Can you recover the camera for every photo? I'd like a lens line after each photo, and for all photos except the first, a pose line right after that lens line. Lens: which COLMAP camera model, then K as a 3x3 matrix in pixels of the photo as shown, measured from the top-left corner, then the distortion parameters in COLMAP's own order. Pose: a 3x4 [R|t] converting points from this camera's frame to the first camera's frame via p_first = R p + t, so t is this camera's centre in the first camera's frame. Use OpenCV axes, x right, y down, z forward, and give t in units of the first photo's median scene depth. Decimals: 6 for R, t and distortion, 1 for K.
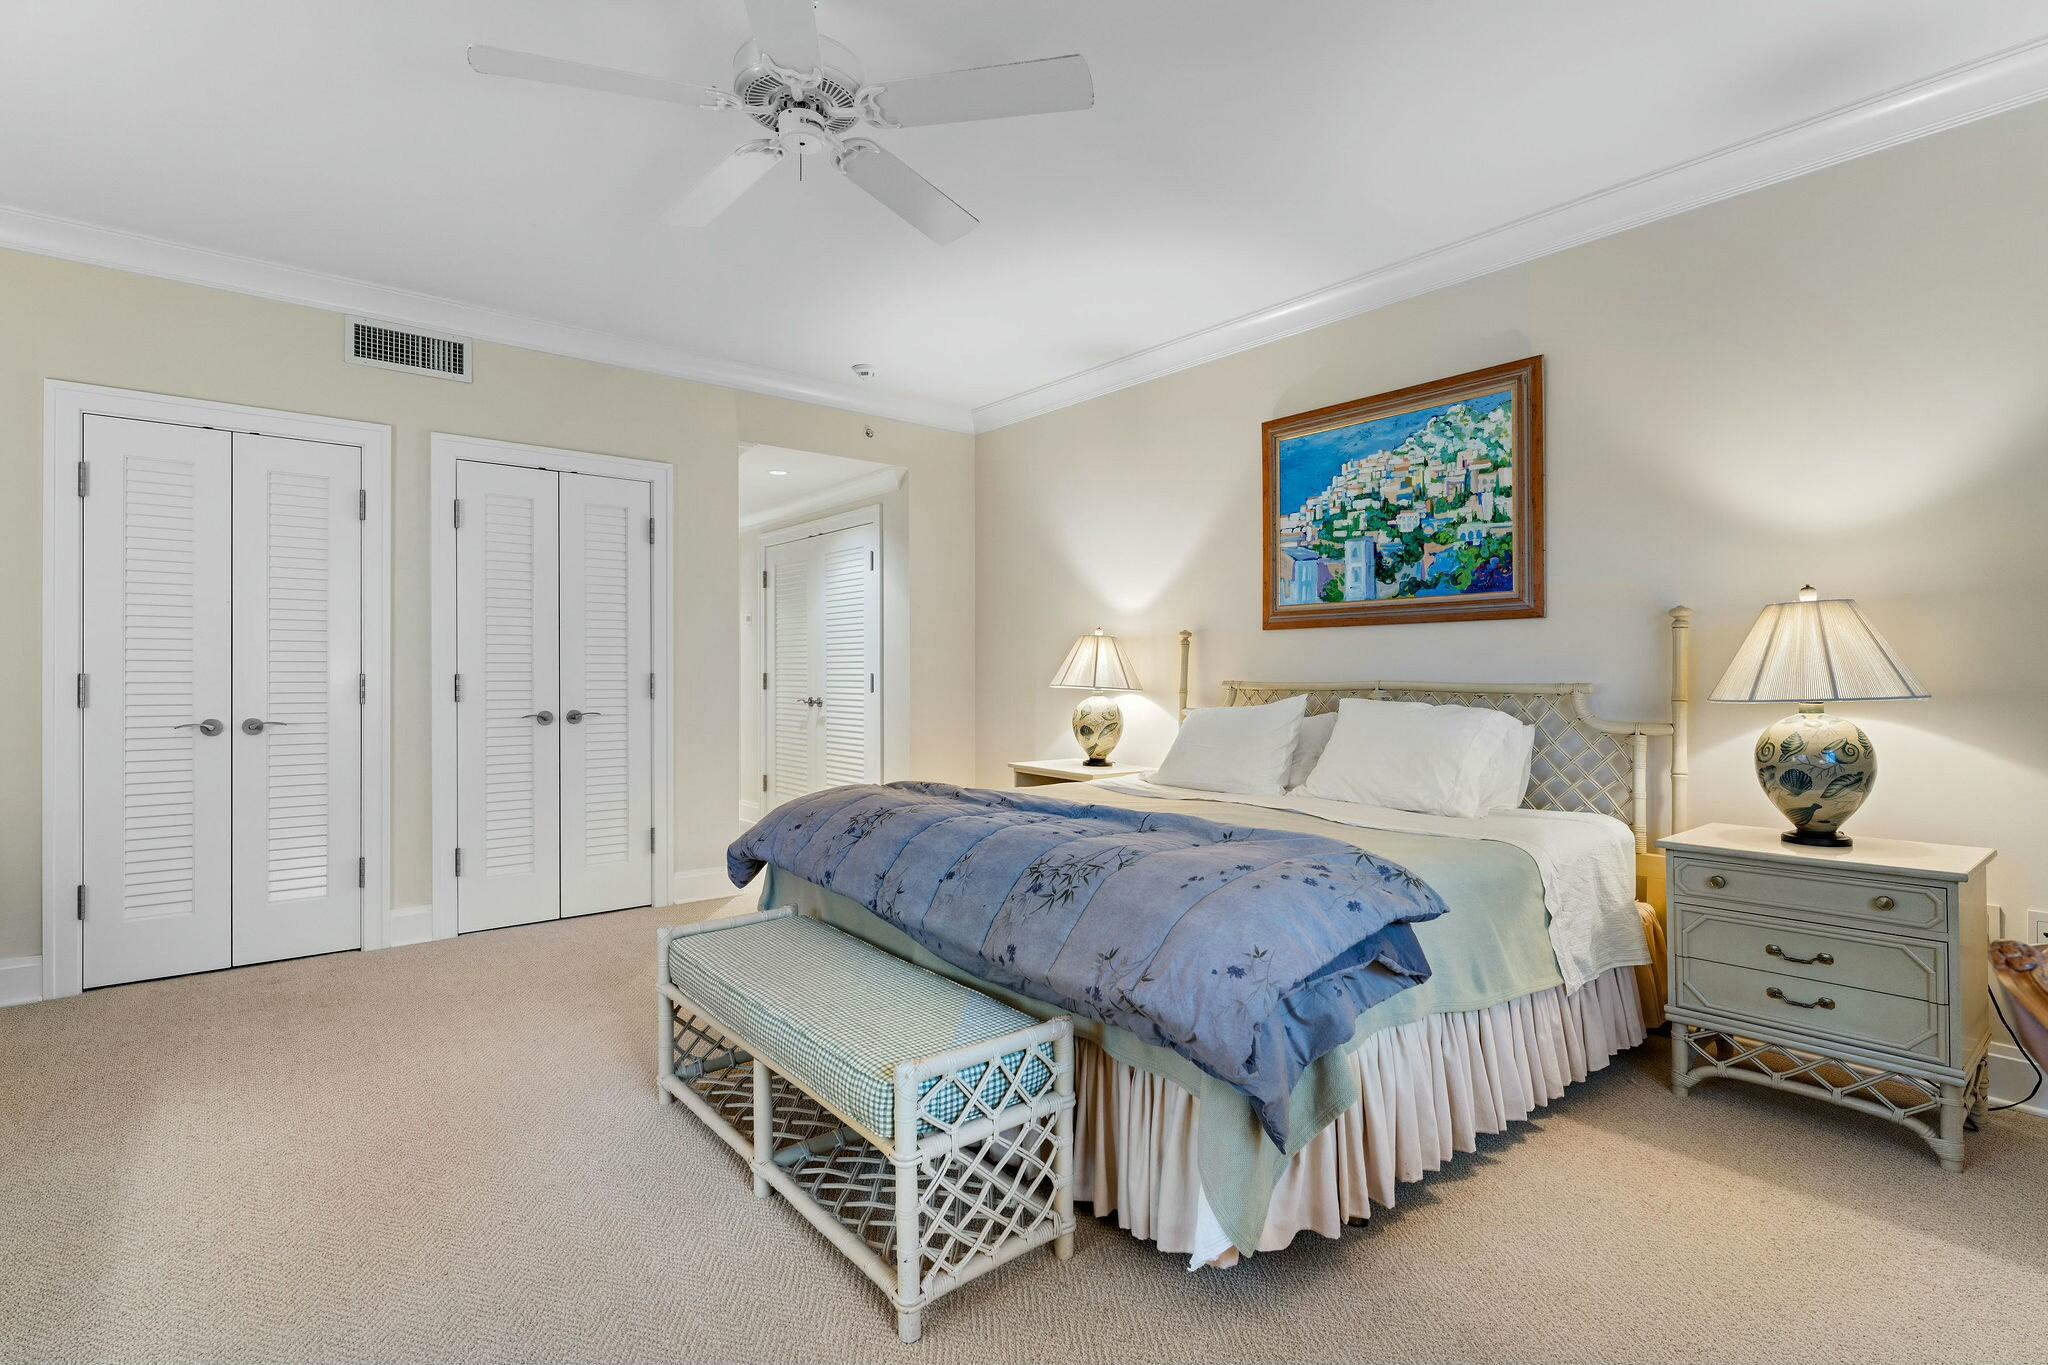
lens RADIAL K [[923.9, 0, 1022.9], [0, 923.9, 672.2], [0, 0, 1]] dist [0.000939, -0.000195]
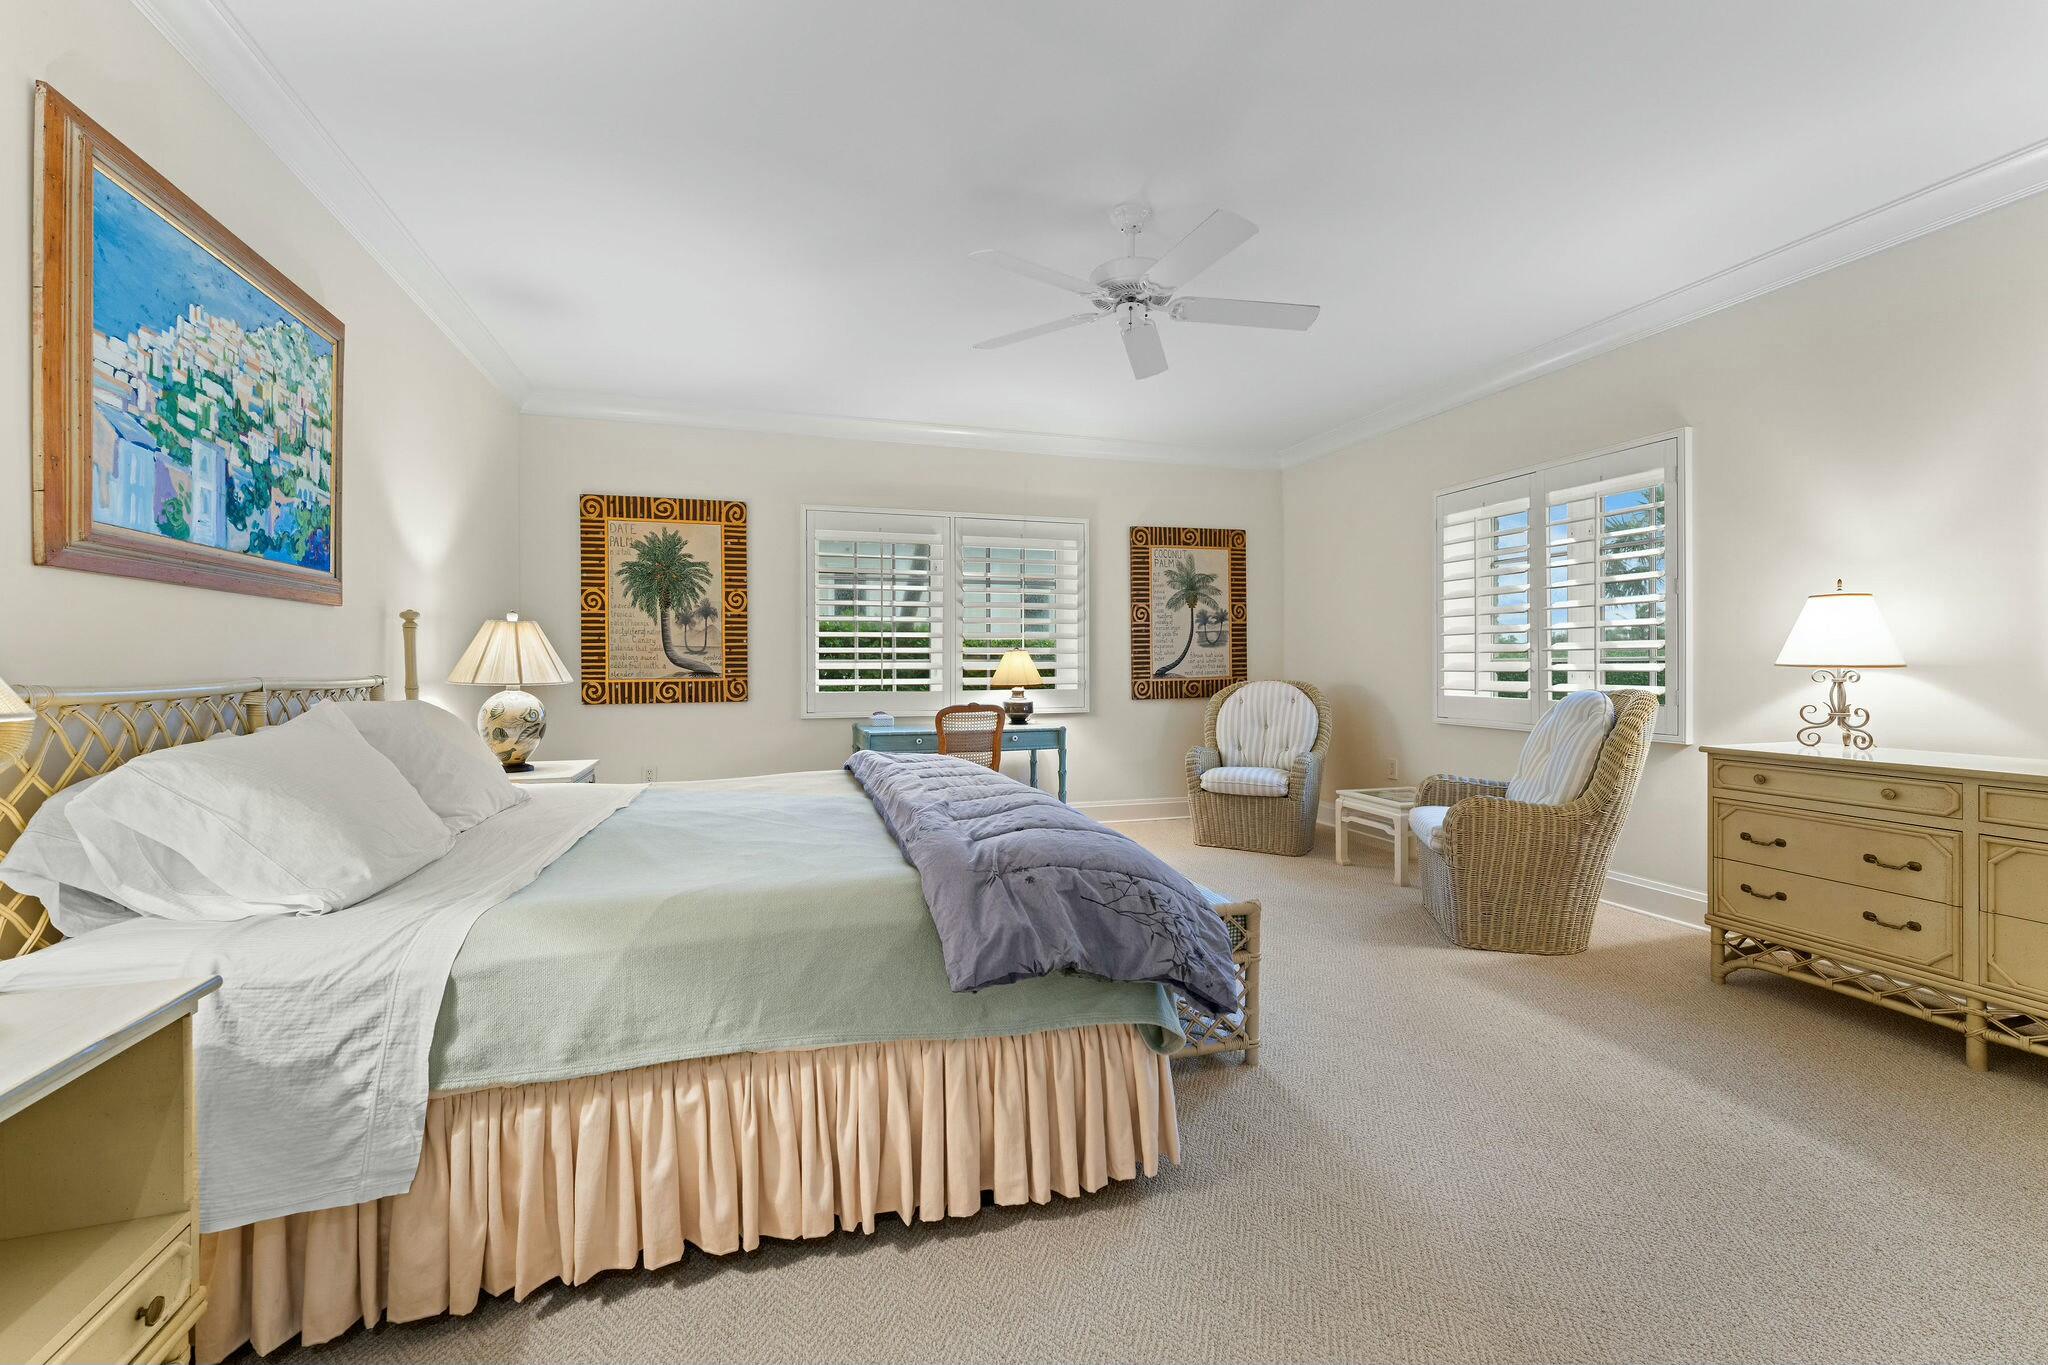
lens RADIAL K [[834.0, 0, 1024.0], [0, 834.0, 672.8], [0, 0, 1]] dist [0.000281, -0.000011]
pose [[-0.922789, -0.004823, 0.385276, -0.347809], [-0.002110, 0.999970, 0.007464, 0.000410], [-0.385301, 0.006074, -0.922771, 1.326883]]
